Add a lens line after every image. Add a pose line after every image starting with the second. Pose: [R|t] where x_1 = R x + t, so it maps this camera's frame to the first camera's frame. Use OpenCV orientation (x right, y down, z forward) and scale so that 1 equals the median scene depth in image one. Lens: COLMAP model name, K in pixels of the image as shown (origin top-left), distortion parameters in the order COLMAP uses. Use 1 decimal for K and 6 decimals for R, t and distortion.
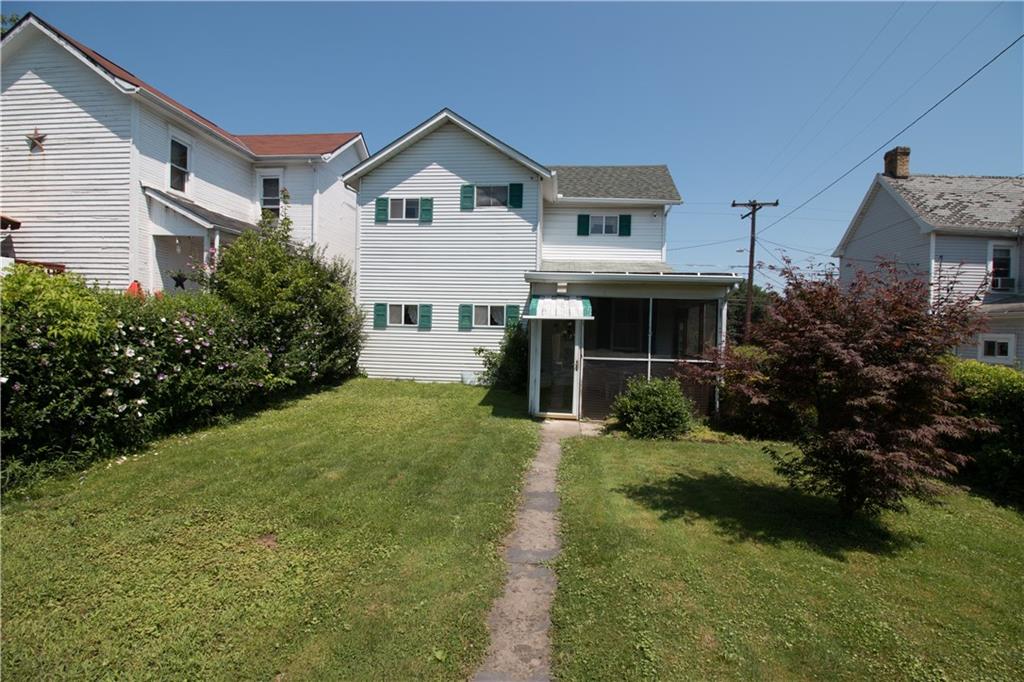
lens RADIAL K [[477.9, 0, 508.0], [0, 477.9, 340.1], [0, 0, 1]] dist [-0.009808, -0.008349]
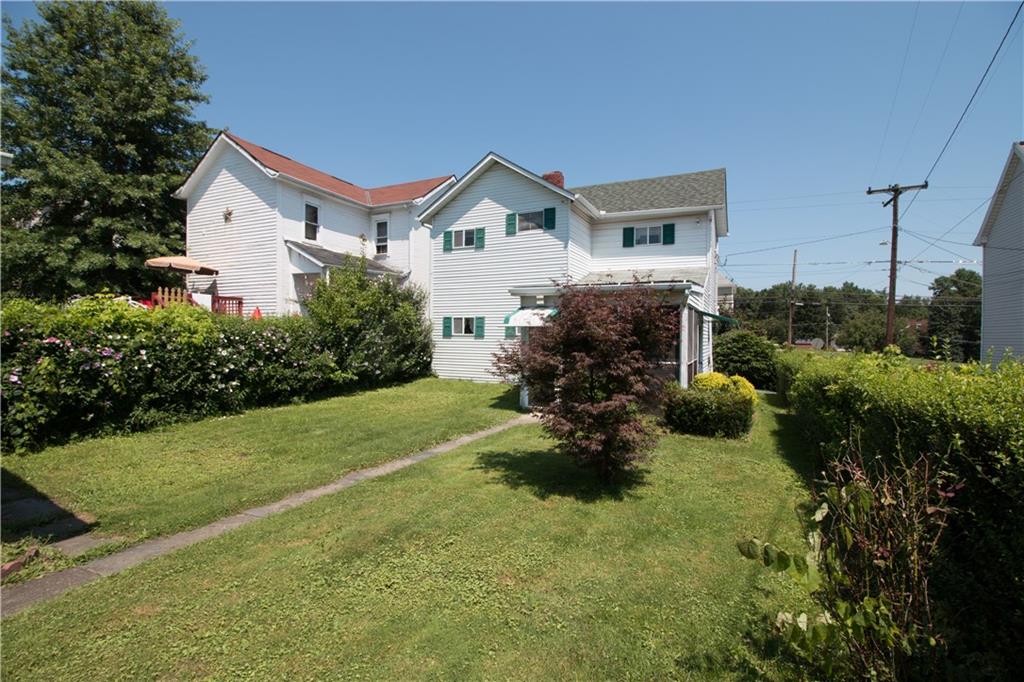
lens RADIAL K [[477.9, 0, 508.8], [0, 477.9, 342.8], [0, 0, 1]] dist [-0.009808, -0.008349]
pose [[0.936682, -0.011539, -0.349992, 0.327115], [0.005325, 0.999811, -0.018711, 0.013255], [0.350142, 0.015662, 0.936566, -0.094909]]
